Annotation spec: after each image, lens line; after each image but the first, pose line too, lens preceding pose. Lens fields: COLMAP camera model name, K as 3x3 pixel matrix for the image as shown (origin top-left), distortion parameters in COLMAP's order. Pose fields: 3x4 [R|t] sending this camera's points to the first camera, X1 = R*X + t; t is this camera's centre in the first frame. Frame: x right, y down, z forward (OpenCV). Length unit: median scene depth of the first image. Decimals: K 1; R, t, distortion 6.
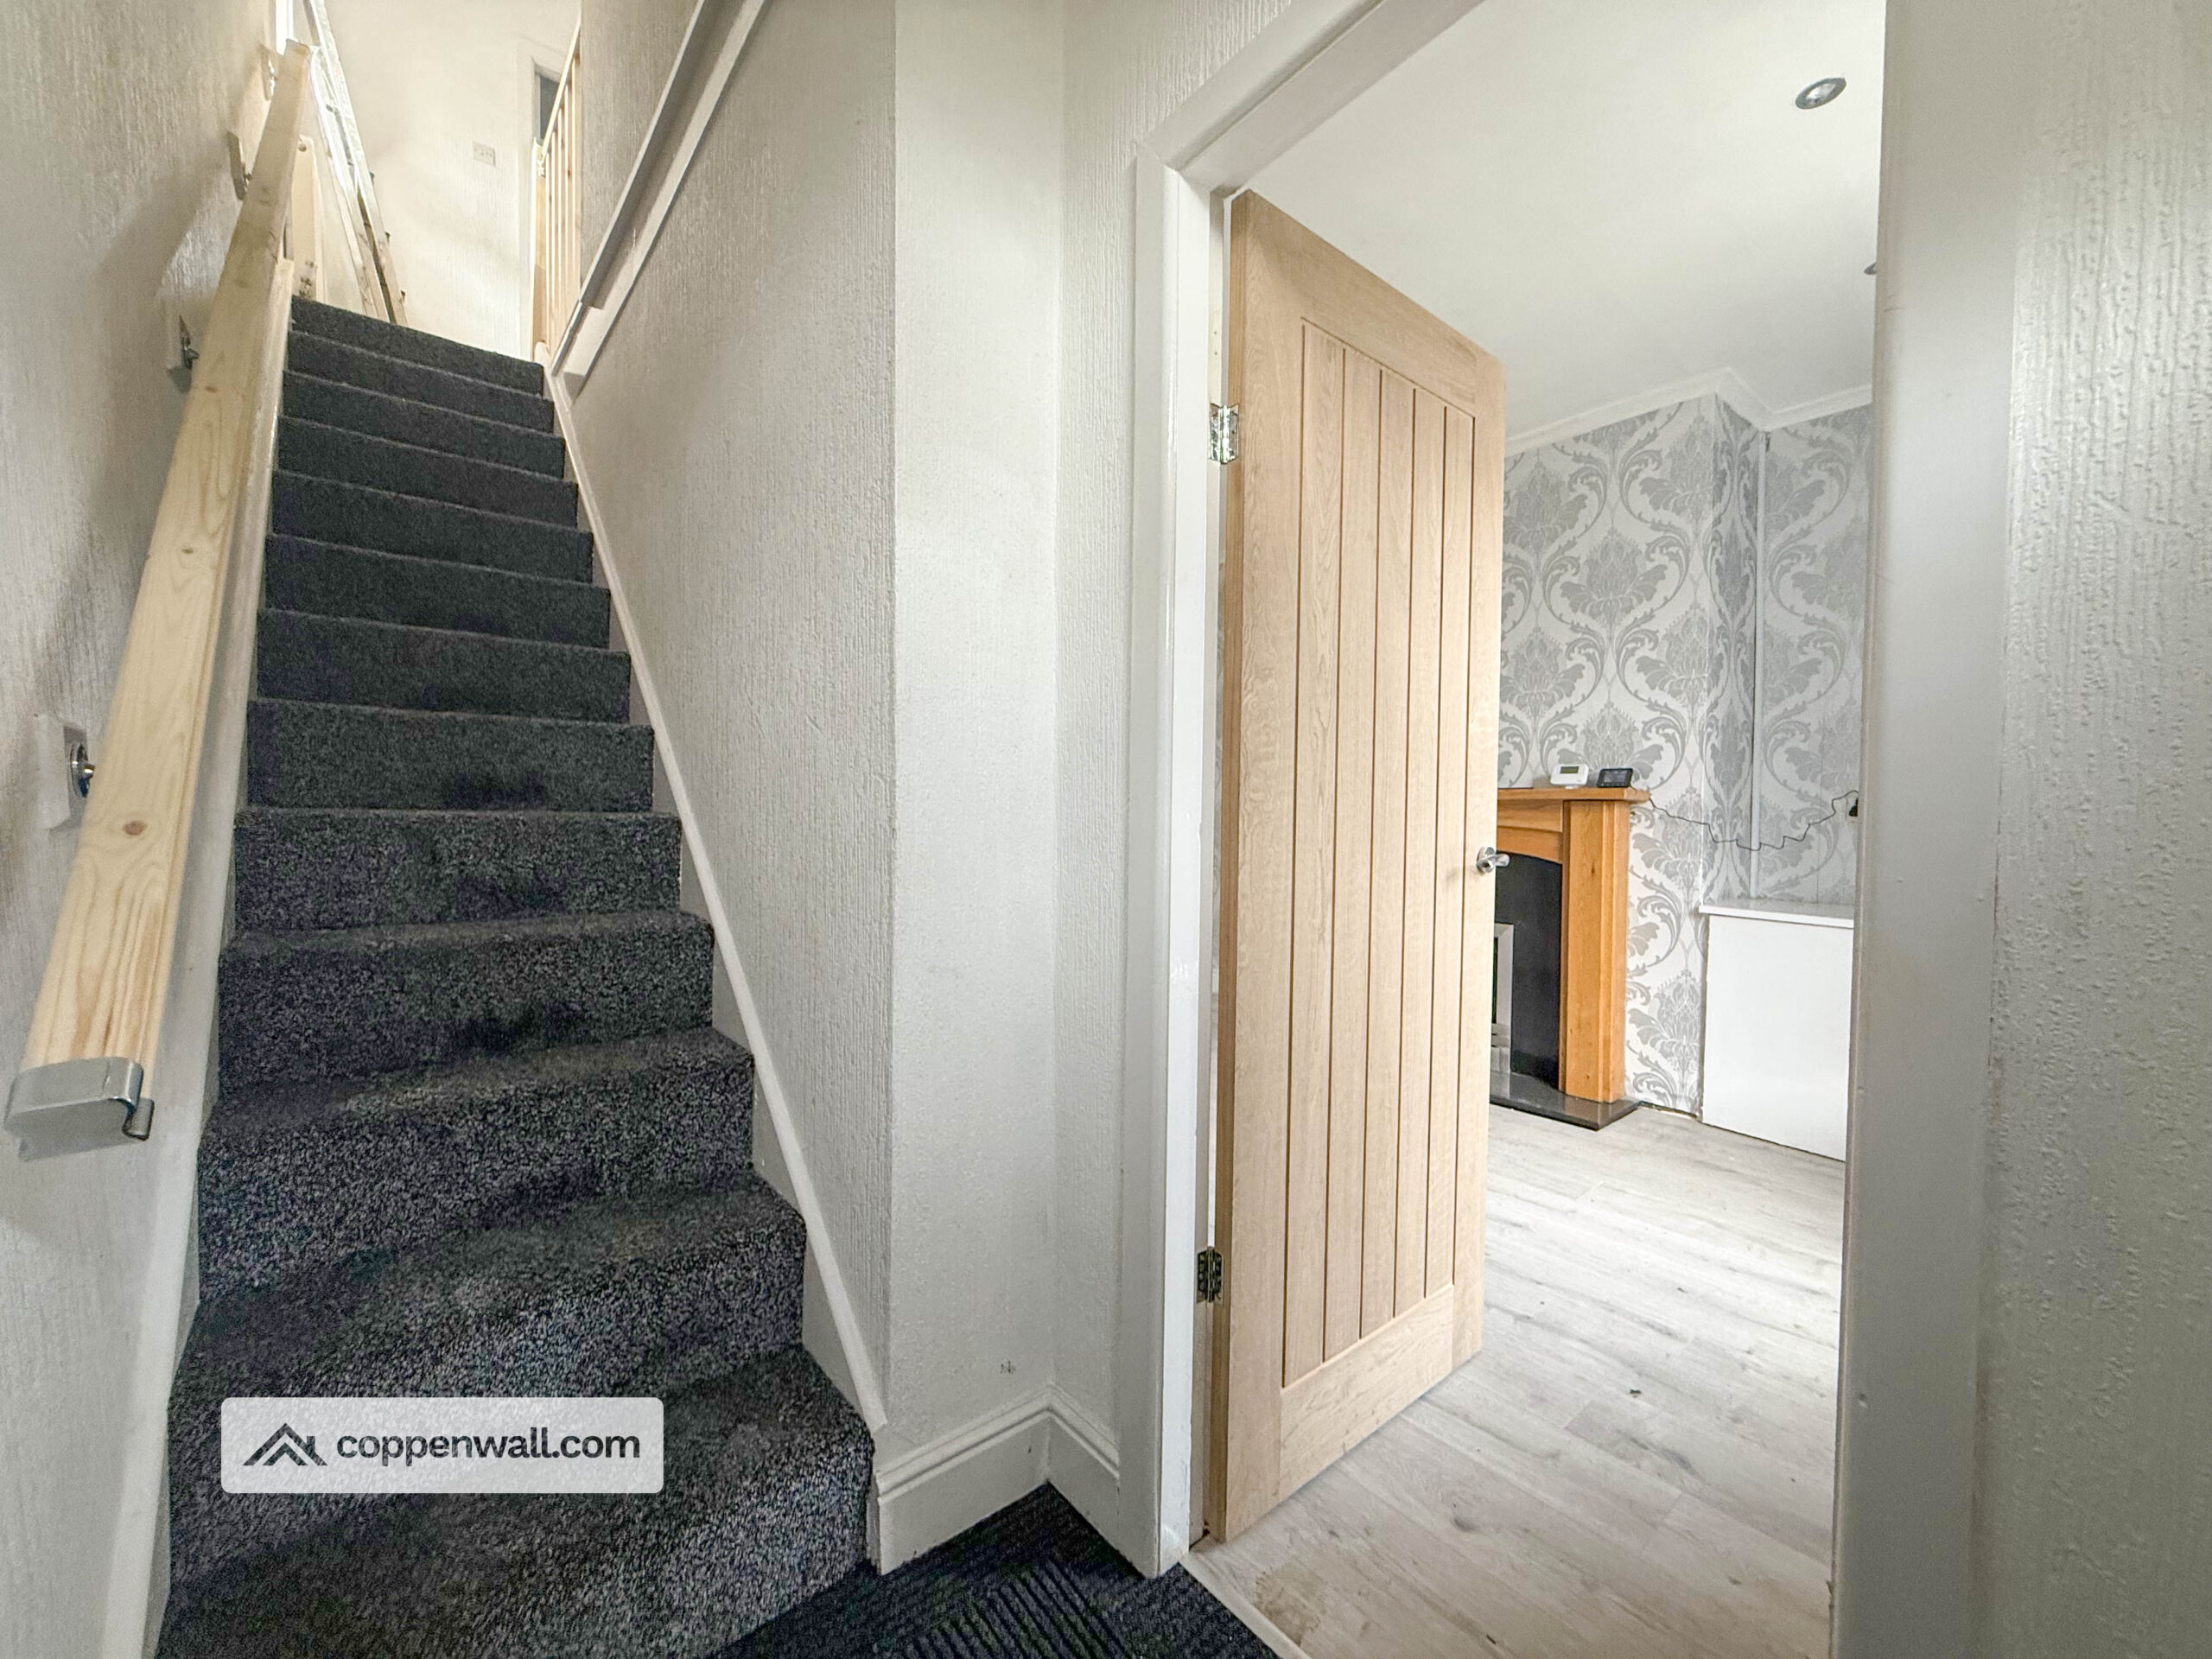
lens RADIAL K [[880.8, 0, 1100.6], [0, 880.8, 836.1], [0, 0, 1]] dist [0.000201, -0.000190]
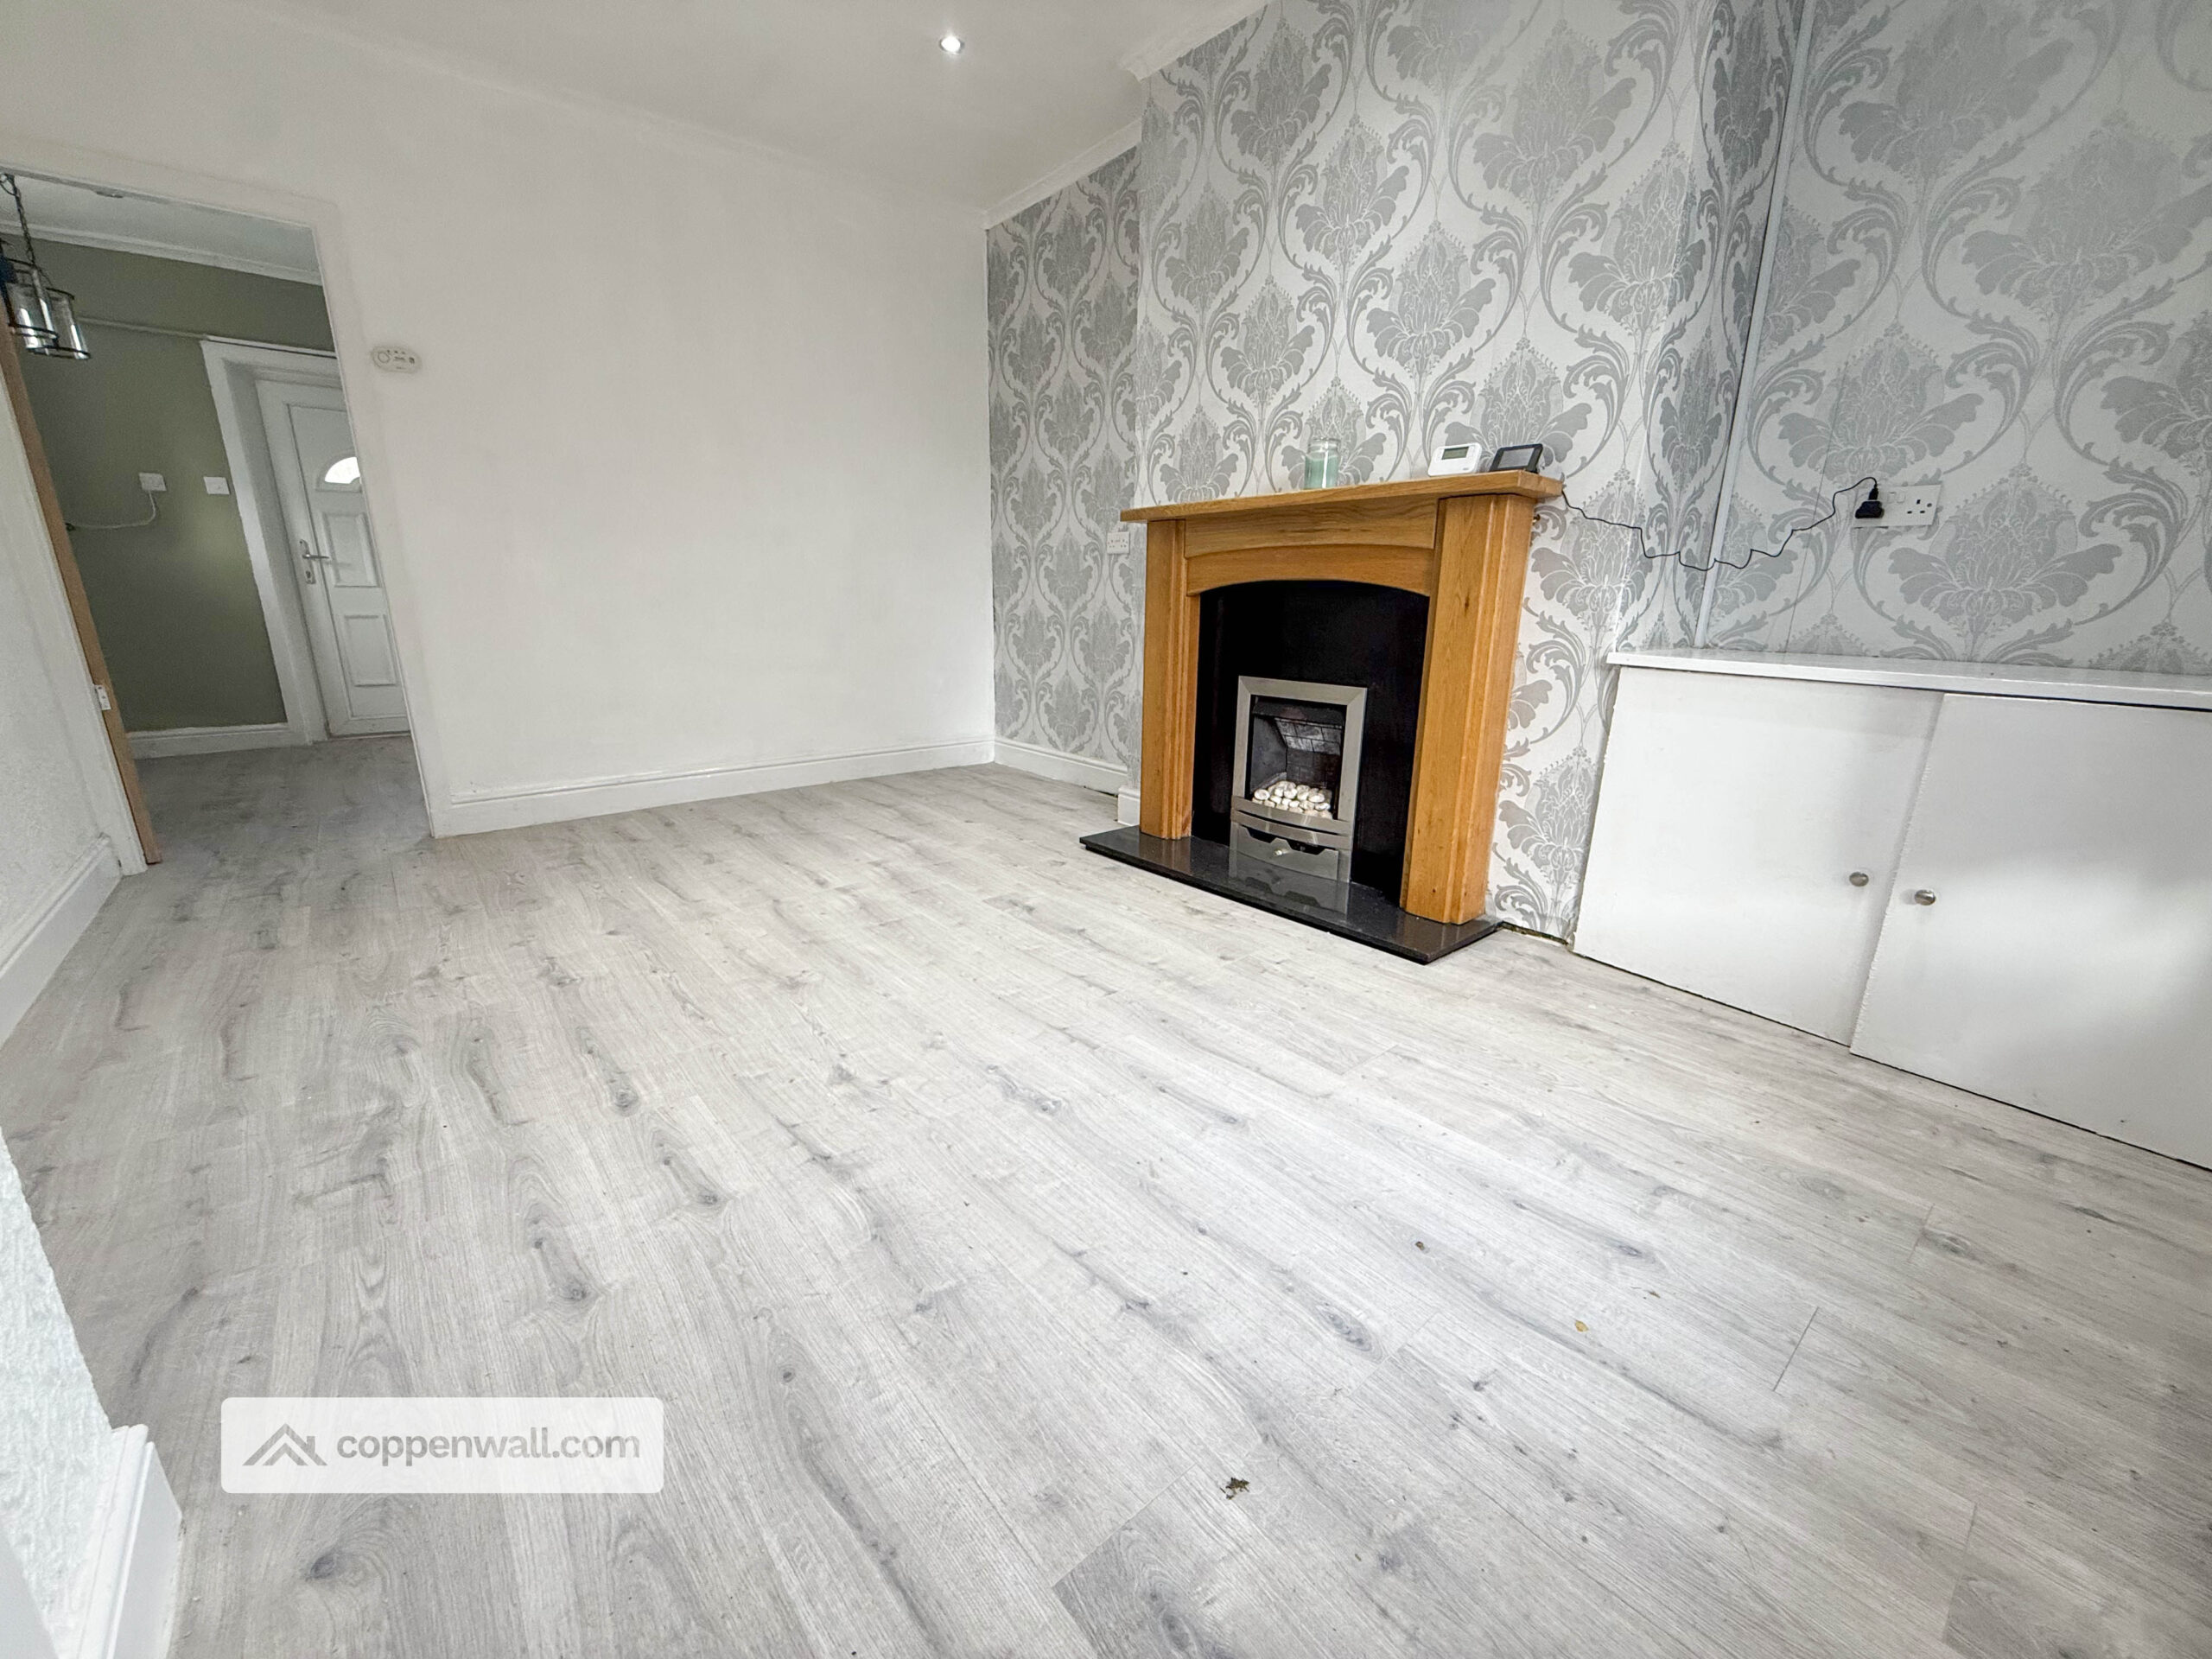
lens RADIAL K [[880.8, 0, 1101.4], [0, 880.8, 835.4], [0, 0, 1]] dist [0.000201, -0.000190]
pose [[0.999997, -0.000446, 0.002311, 0.273510], [-0.000109, 0.972059, 0.234735, 0.053836], [-0.002351, -0.234735, 0.972057, 0.292112]]
